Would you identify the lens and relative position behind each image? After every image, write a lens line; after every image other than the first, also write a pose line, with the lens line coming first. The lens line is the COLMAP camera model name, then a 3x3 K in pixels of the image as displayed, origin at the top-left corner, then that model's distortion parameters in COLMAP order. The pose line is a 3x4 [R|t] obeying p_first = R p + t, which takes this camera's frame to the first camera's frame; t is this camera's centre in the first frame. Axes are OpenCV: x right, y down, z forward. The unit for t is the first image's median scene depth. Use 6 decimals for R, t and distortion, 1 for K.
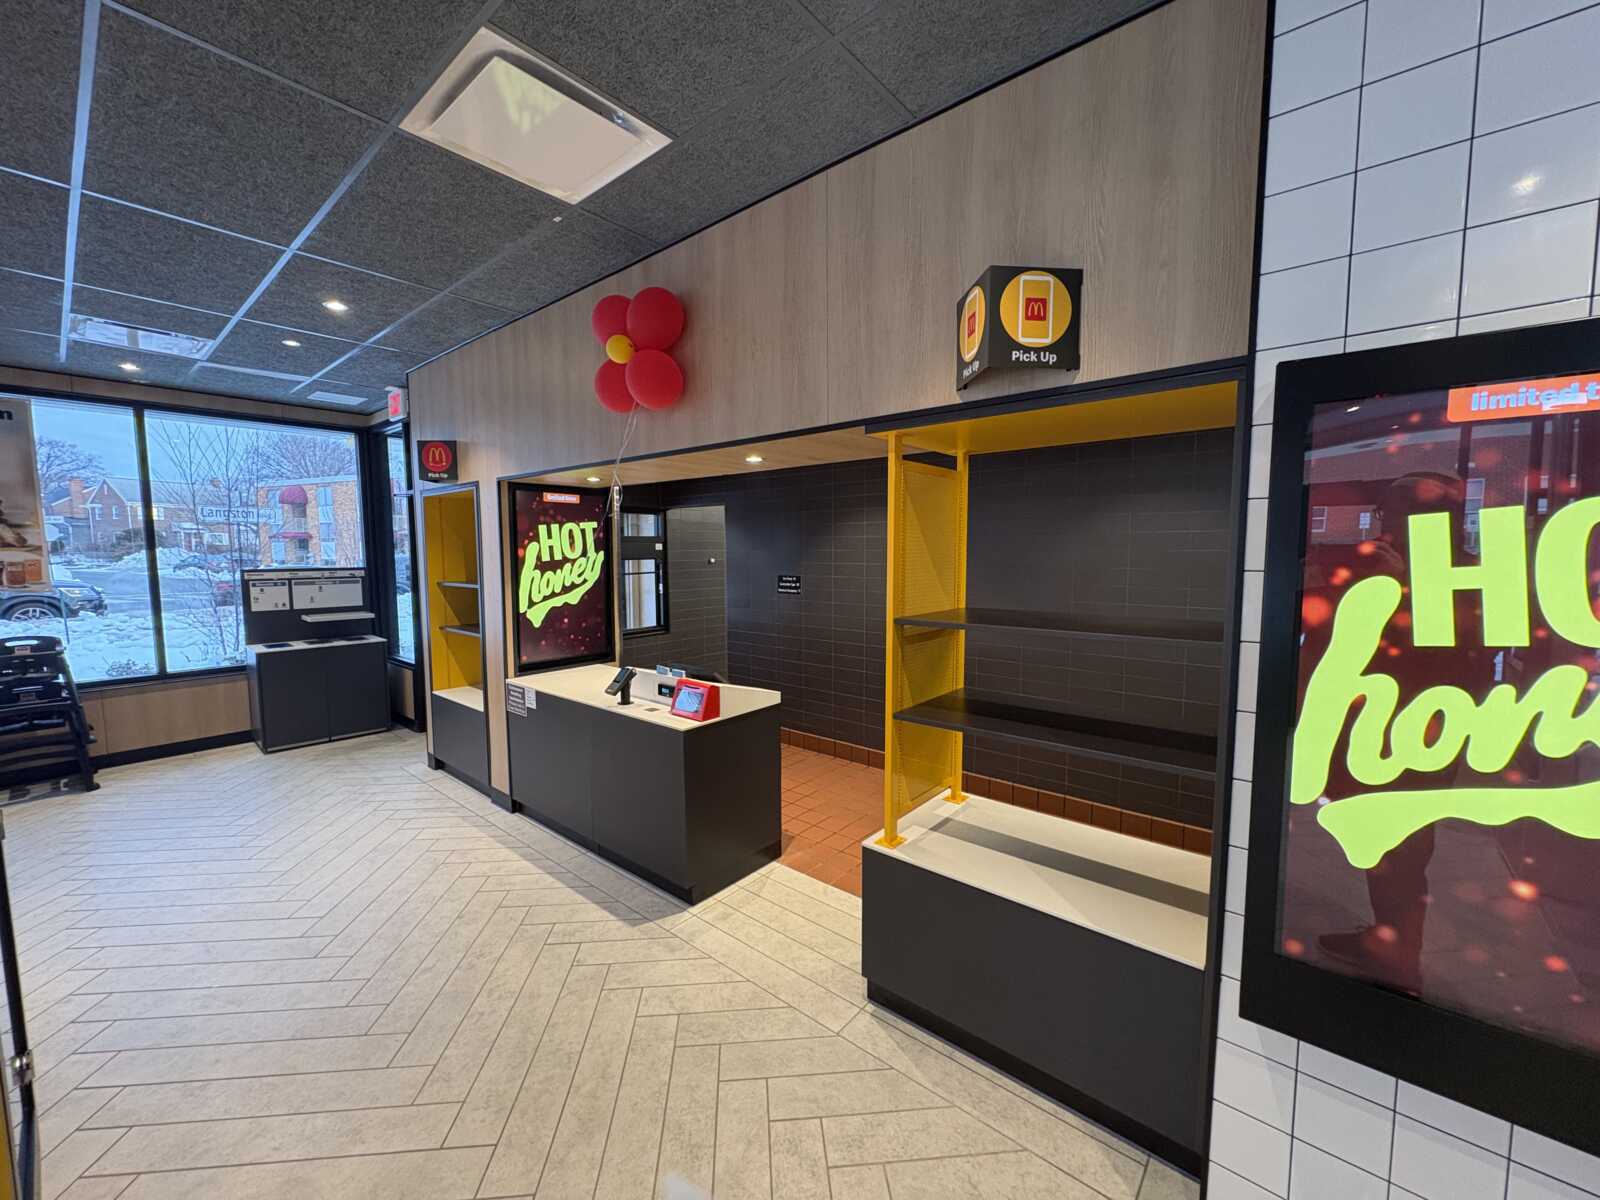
lens RADIAL K [[632.2, 0, 800.0], [0, 632.2, 600.0], [0, 0, 1]] dist [-0.000802, -0.000016]
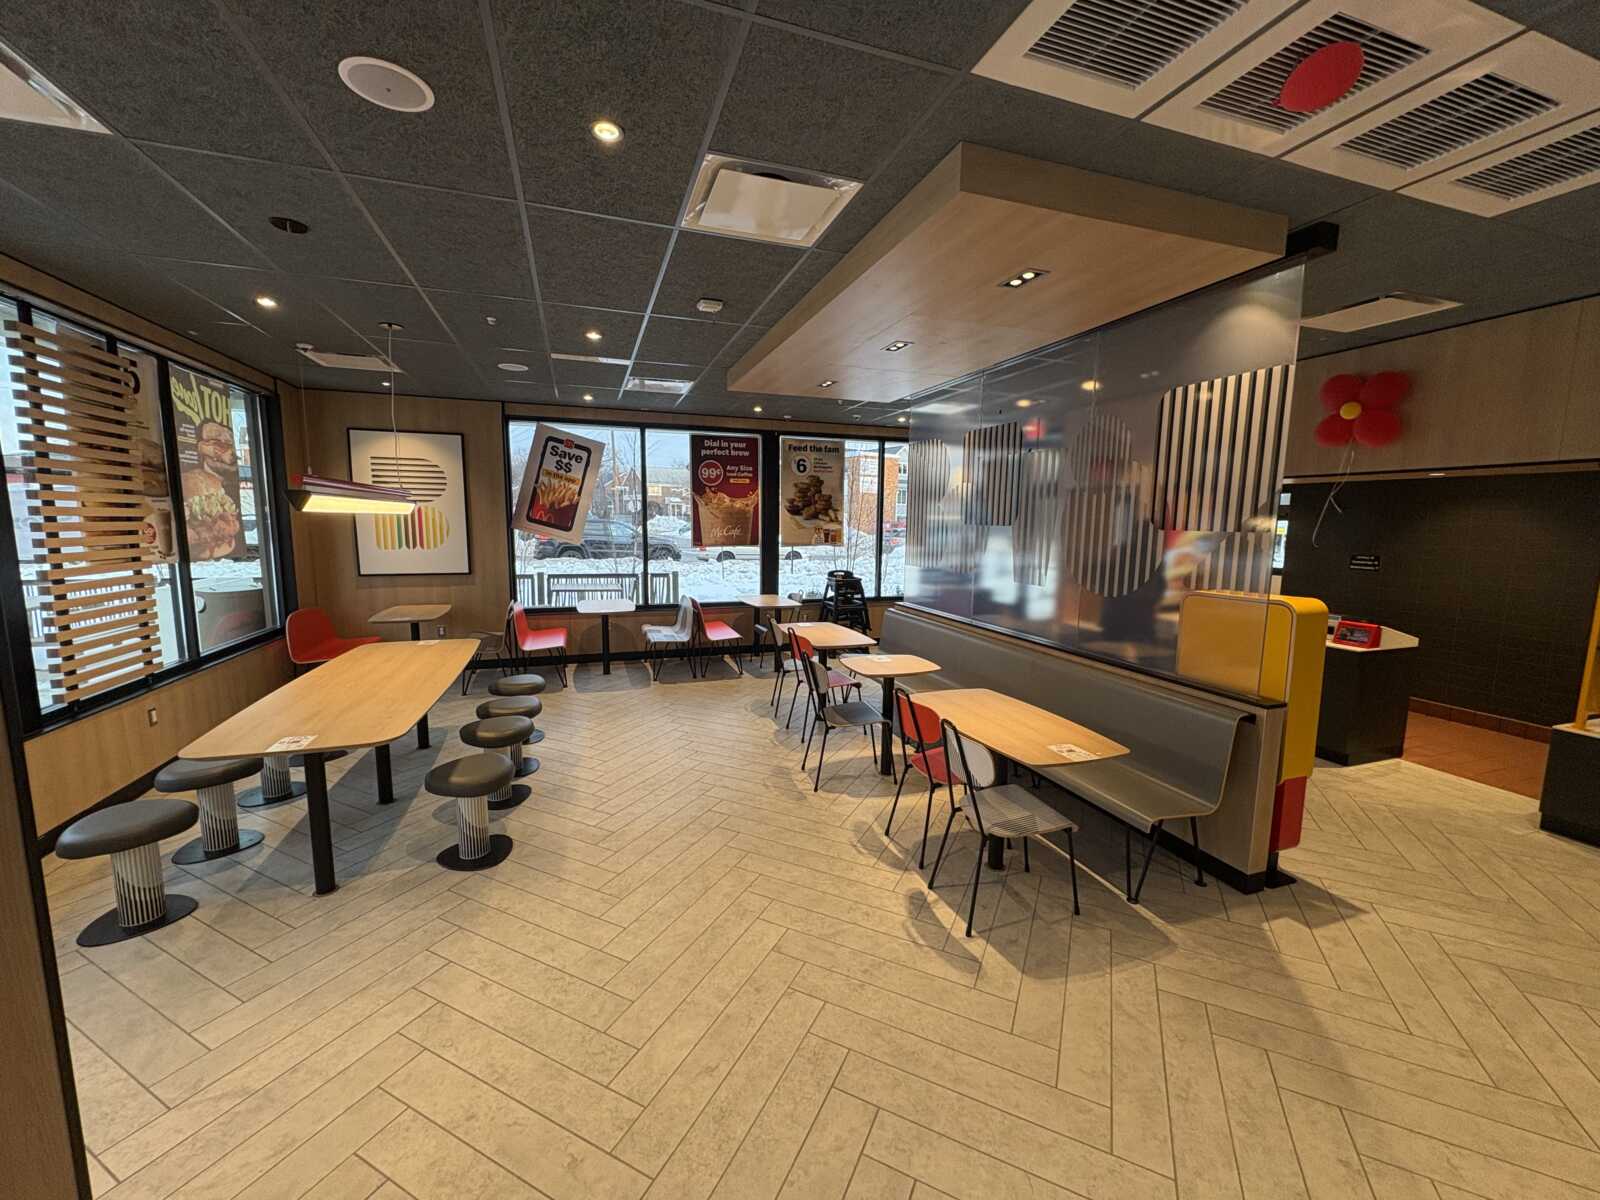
lens RADIAL K [[632.2, 0, 800.0], [0, 632.2, 600.0], [0, 0, 1]] dist [-0.000802, -0.000016]
pose [[0.857875, 0.078668, -0.507801, -0.532757], [-0.056736, 0.996671, 0.058555, 0.060688], [0.510717, -0.021422, 0.859482, -0.943736]]
